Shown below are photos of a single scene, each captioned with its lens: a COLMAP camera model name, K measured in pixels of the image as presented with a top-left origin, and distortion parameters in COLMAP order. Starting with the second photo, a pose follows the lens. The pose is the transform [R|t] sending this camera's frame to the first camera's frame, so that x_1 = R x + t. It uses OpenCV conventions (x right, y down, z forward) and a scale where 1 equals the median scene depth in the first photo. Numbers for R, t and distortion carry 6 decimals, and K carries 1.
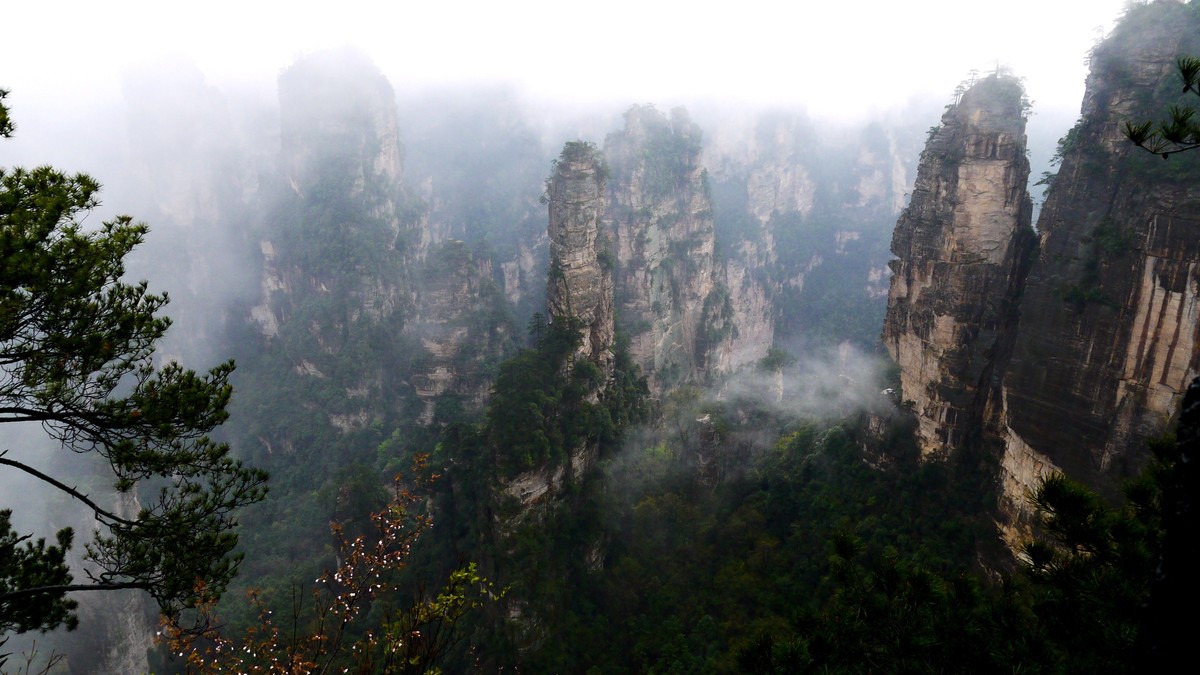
lens RADIAL K [[1009.8, 0, 600.0], [0, 1009.8, 337.5], [0, 0, 1]] dist [-0.023183, 0.005621]
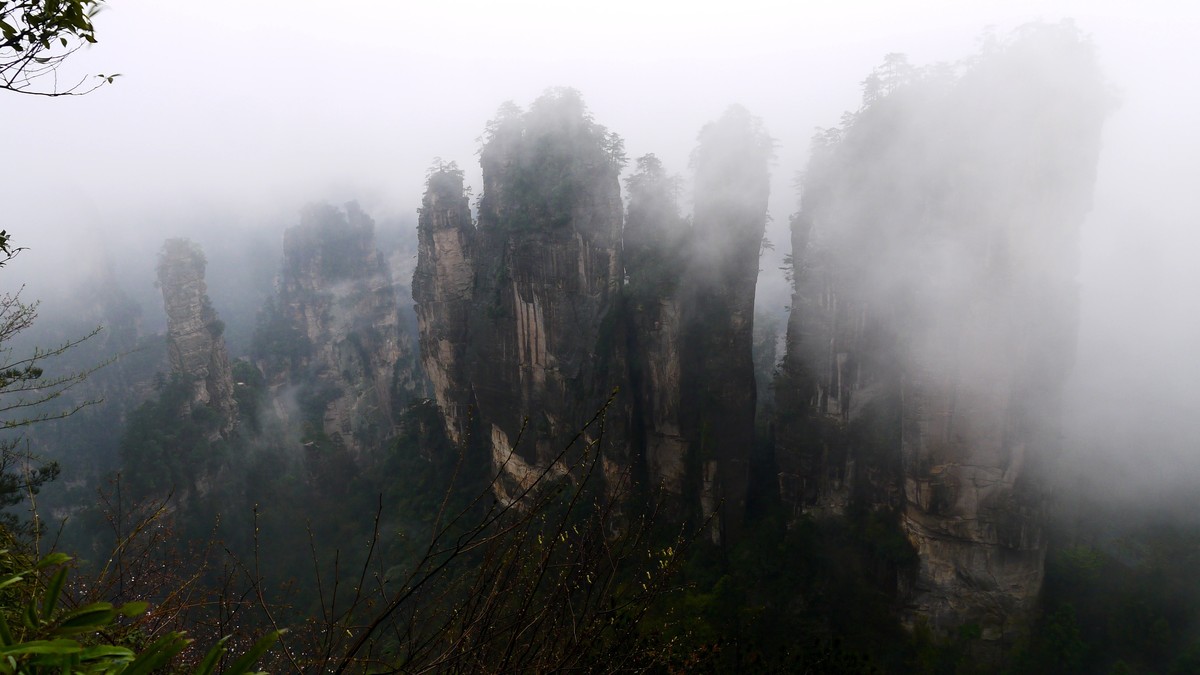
lens RADIAL K [[1039.9, 0, 600.0], [0, 1039.9, 337.5], [0, 0, 1]] dist [-0.000526, 0.005355]
pose [[0.980046, -0.095118, 0.174534, 0.270989], [0.109819, 0.990997, -0.076579, 0.098116], [-0.165679, 0.094218, 0.981669, -0.407057]]
